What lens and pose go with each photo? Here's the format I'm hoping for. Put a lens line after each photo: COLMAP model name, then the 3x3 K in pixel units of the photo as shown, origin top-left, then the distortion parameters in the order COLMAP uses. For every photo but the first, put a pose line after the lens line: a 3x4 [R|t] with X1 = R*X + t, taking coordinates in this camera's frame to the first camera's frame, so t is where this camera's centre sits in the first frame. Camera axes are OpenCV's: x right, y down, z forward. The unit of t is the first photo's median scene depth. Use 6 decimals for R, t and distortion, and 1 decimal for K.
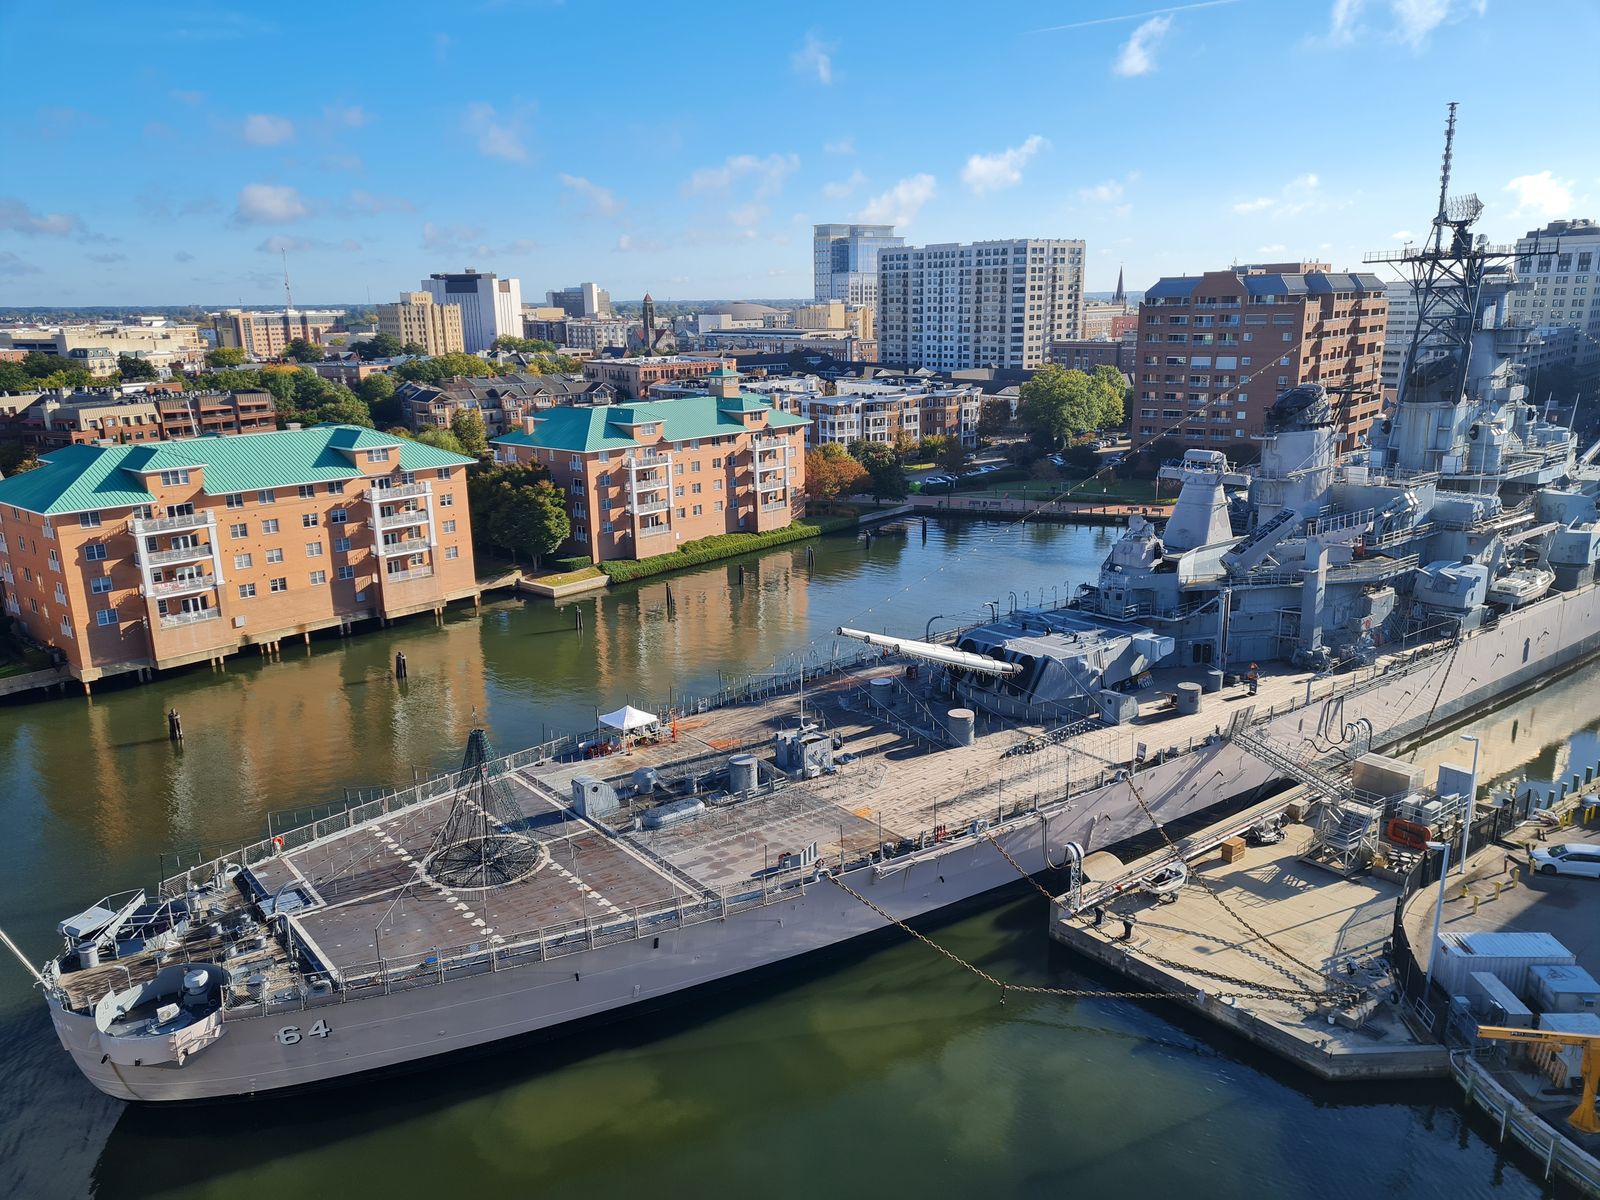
lens RADIAL K [[1228.8, 0, 800.0], [0, 1228.8, 600.0], [0, 0, 1]] dist [0.085623, -0.093542]
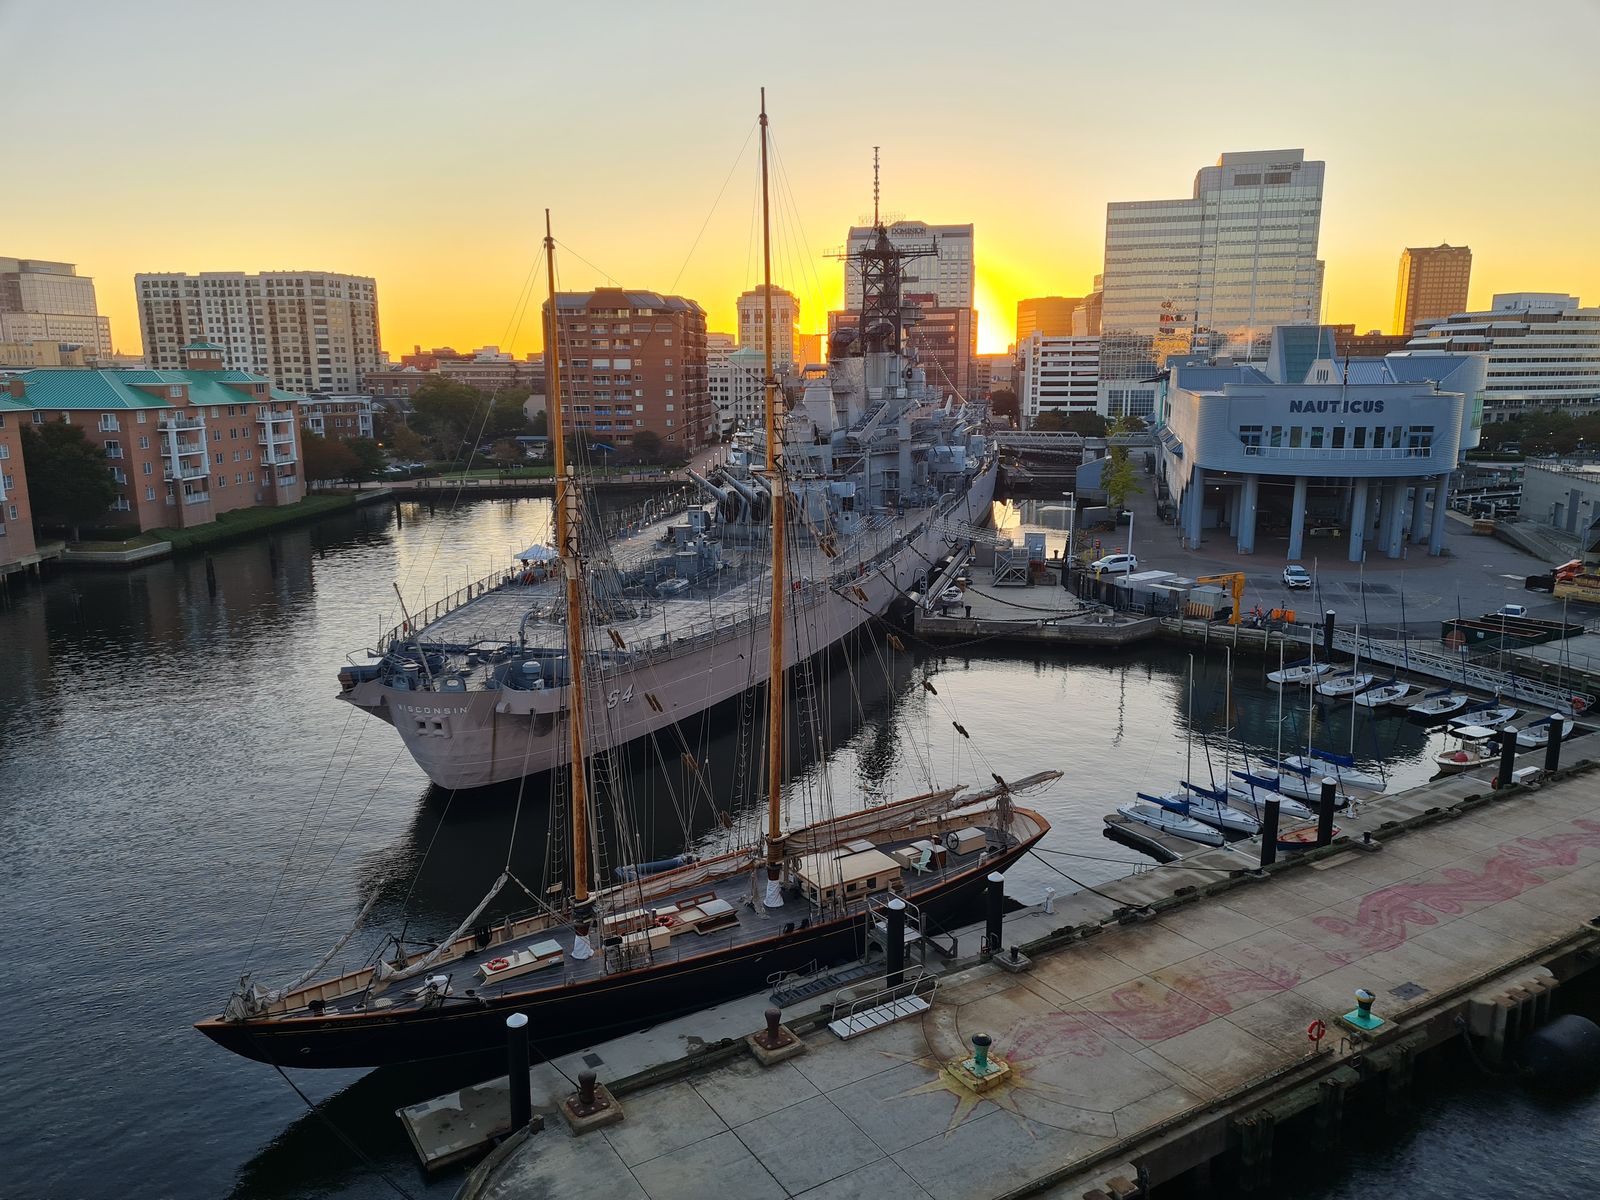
lens RADIAL K [[1239.9, 0, 800.0], [0, 1239.9, 600.0], [0, 0, 1]] dist [0.101577, -0.083489]
pose [[0.796808, -0.098077, 0.596220, -0.143002], [0.136400, 0.990465, -0.019359, 0.044526], [-0.588636, 0.096750, 0.802588, -0.022963]]
